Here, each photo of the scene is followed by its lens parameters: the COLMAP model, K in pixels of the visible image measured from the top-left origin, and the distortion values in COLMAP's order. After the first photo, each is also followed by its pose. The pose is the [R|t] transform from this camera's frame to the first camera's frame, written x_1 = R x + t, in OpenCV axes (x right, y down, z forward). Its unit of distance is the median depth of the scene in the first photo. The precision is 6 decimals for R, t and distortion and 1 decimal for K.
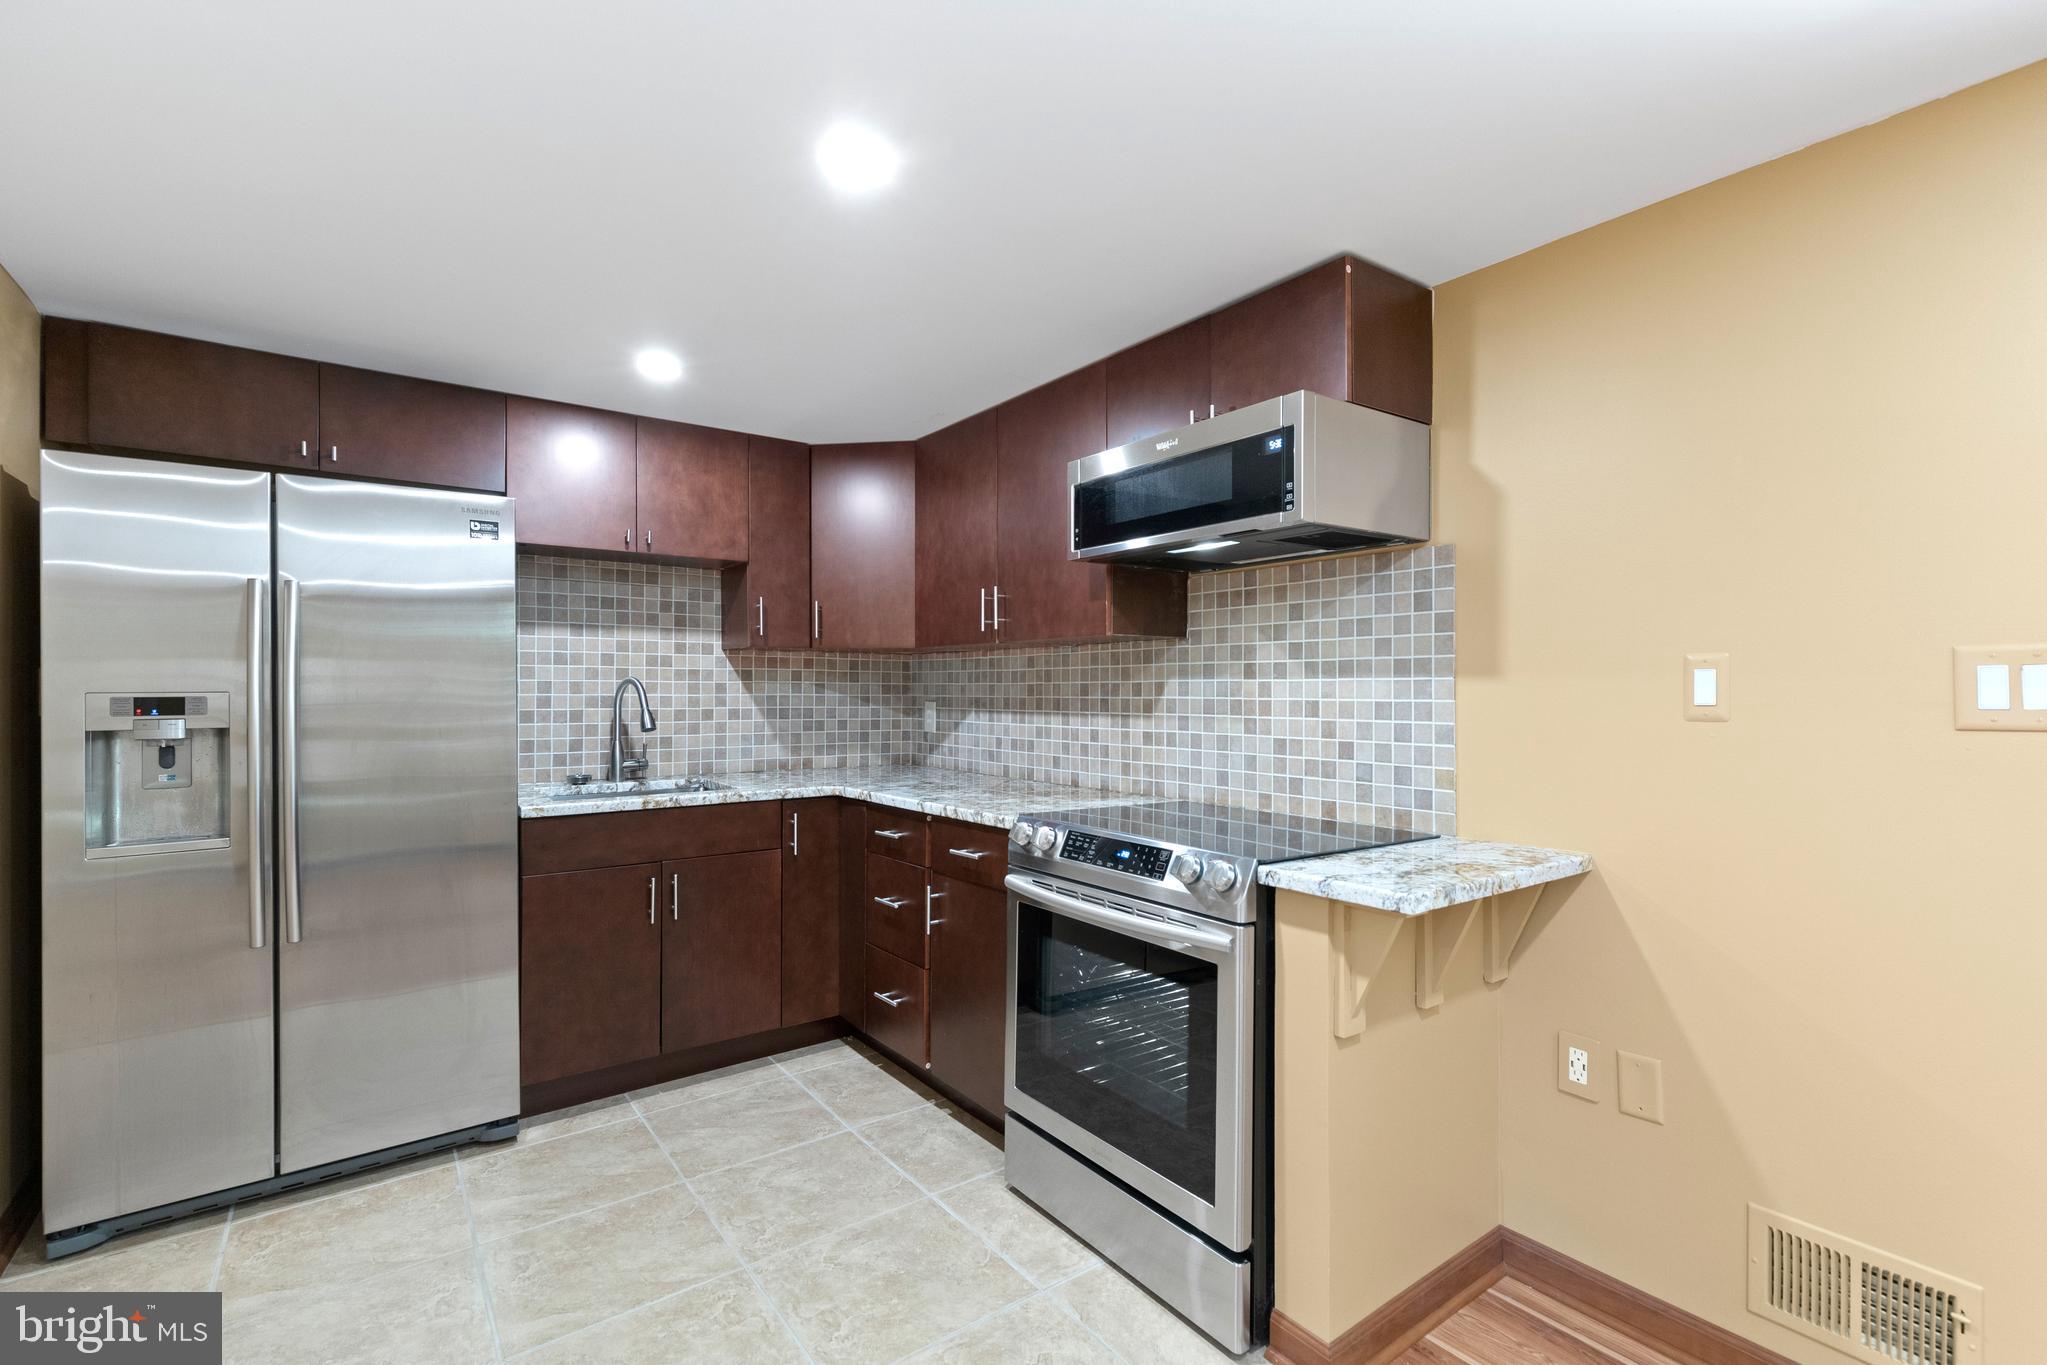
lens RADIAL K [[921.7, 0, 1028.0], [0, 921.7, 694.2], [0, 0, 1]] dist [0.007102, -0.001608]
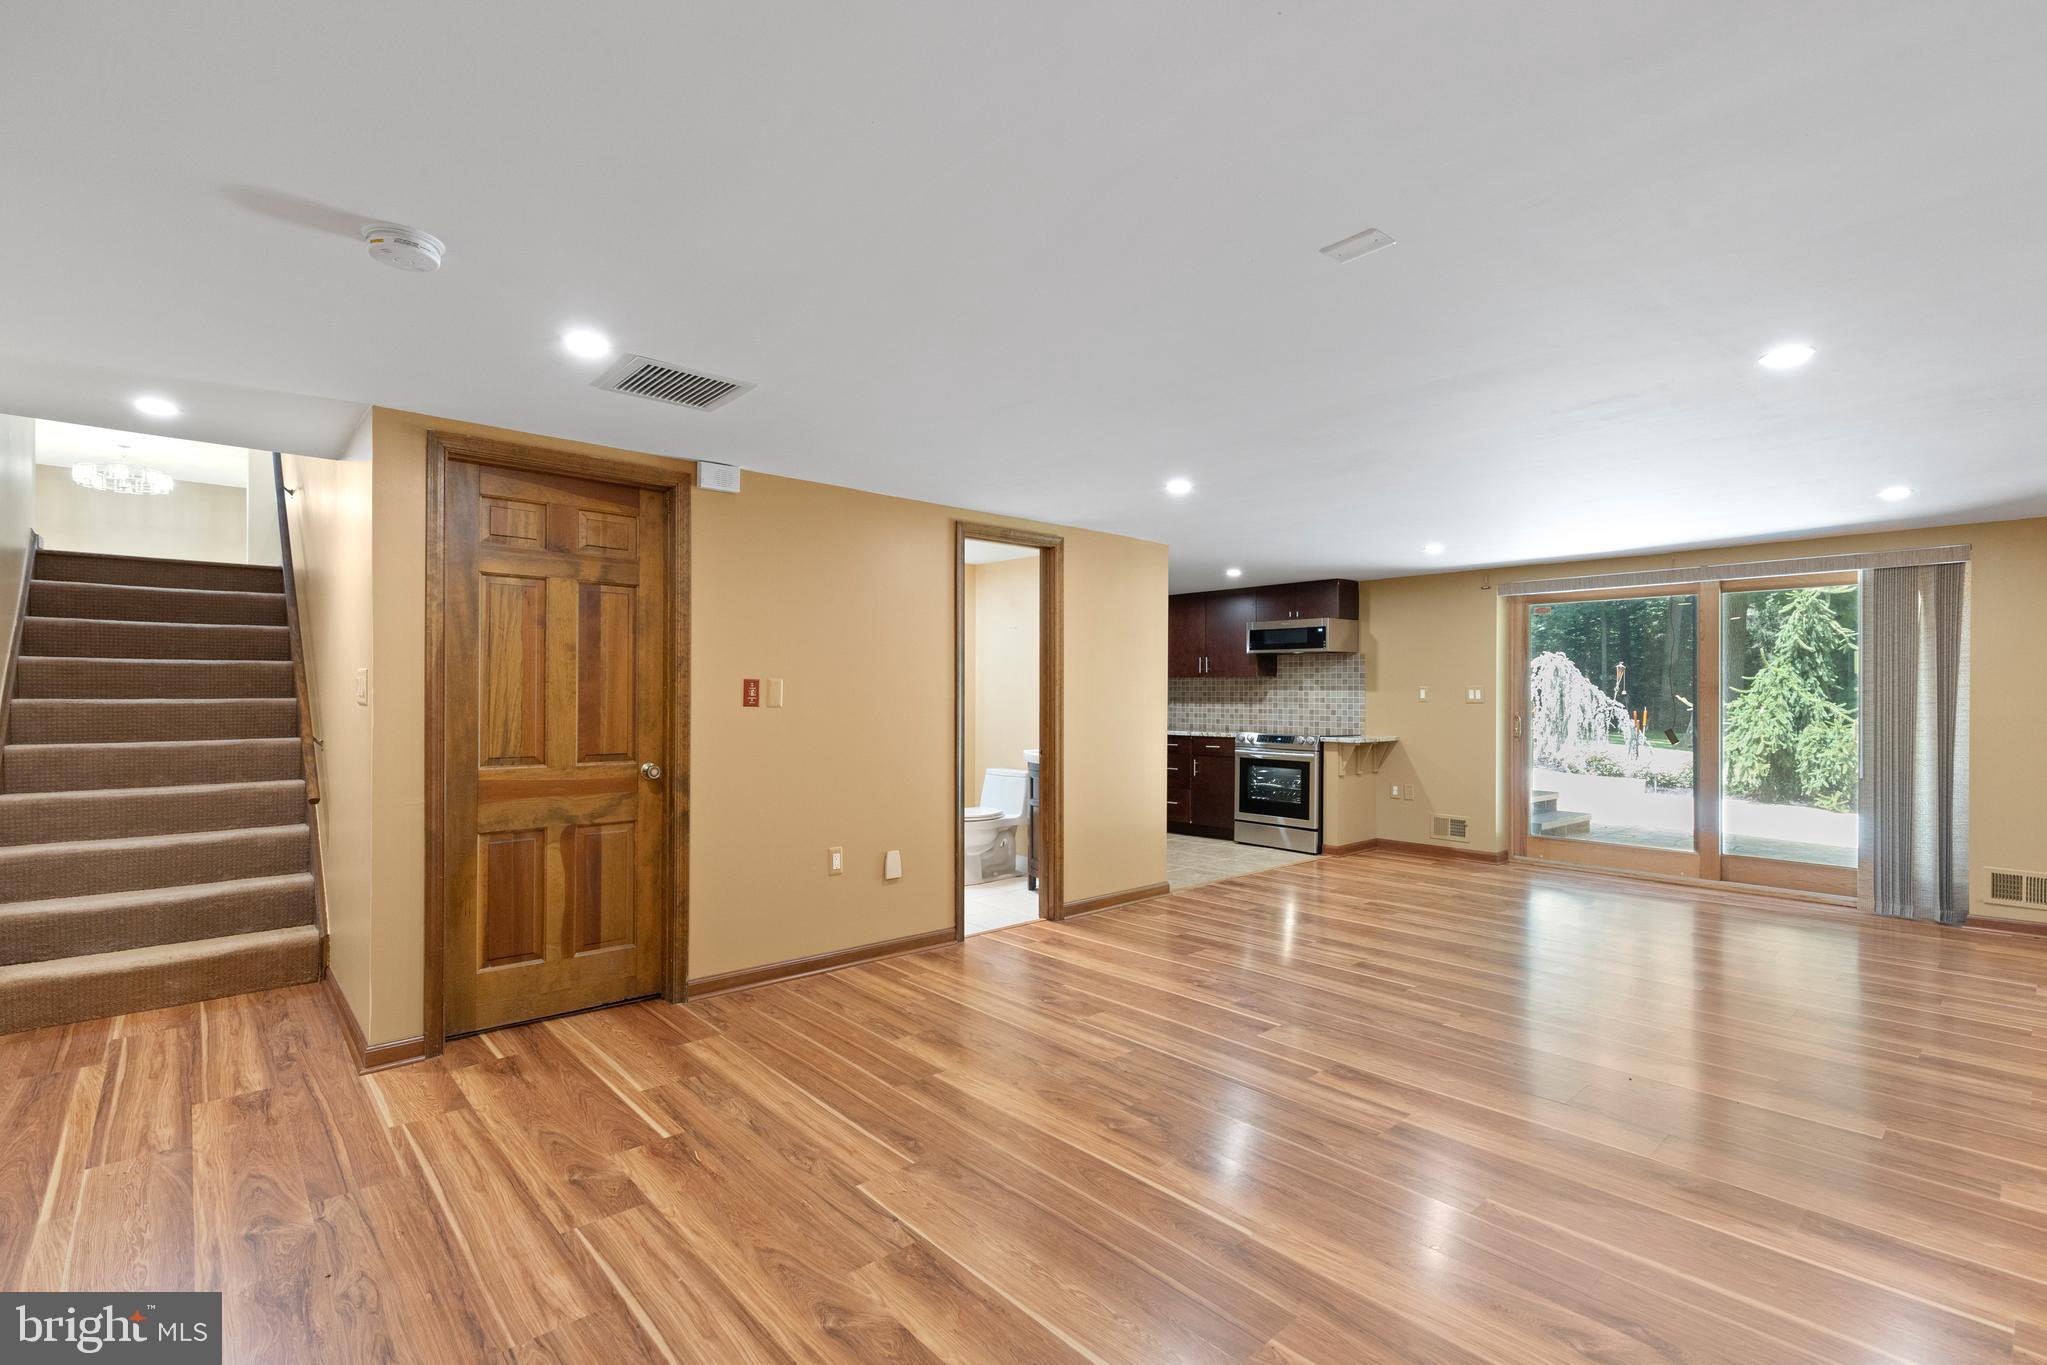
lens RADIAL K [[921.7, 0, 1030.7], [0, 921.7, 697.0], [0, 0, 1]] dist [0.007102, -0.001608]
pose [[0.994811, 0.001250, 0.101734, -0.839009], [-0.001404, 0.999998, 0.001450, 0.000992], [-0.101732, -0.001585, 0.994811, -1.709493]]
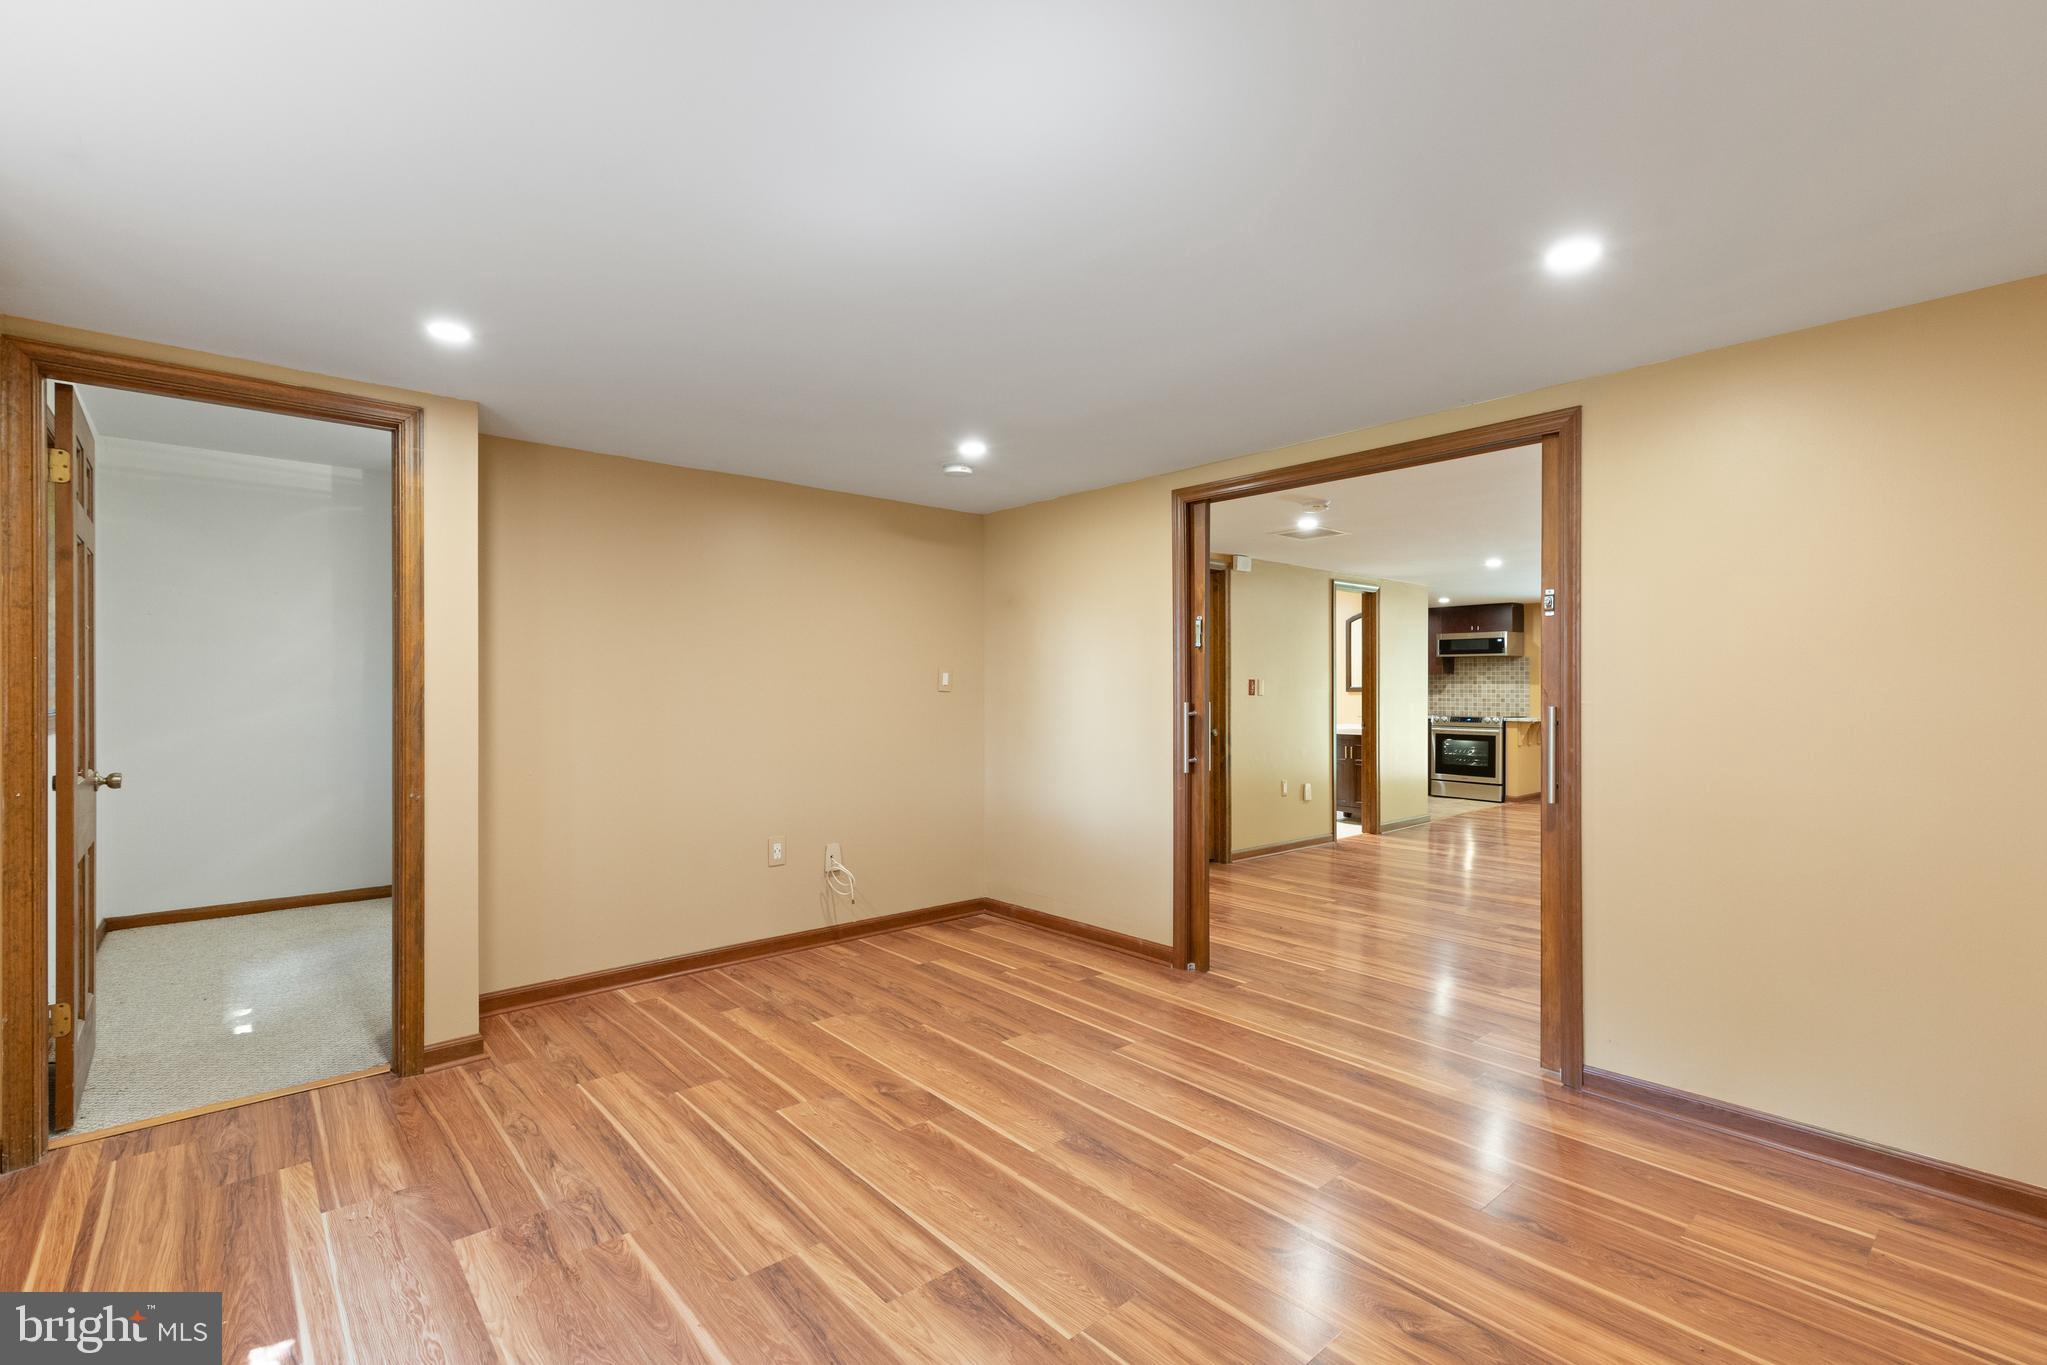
lens RADIAL K [[921.7, 0, 1035.0], [0, 921.7, 683.5], [0, 0, 1]] dist [0.007102, -0.001608]
pose [[0.995739, -0.006027, 0.092022, -1.820445], [0.007085, 0.999912, -0.011177, 0.009832], [-0.091947, 0.011782, 0.995694, -2.550304]]
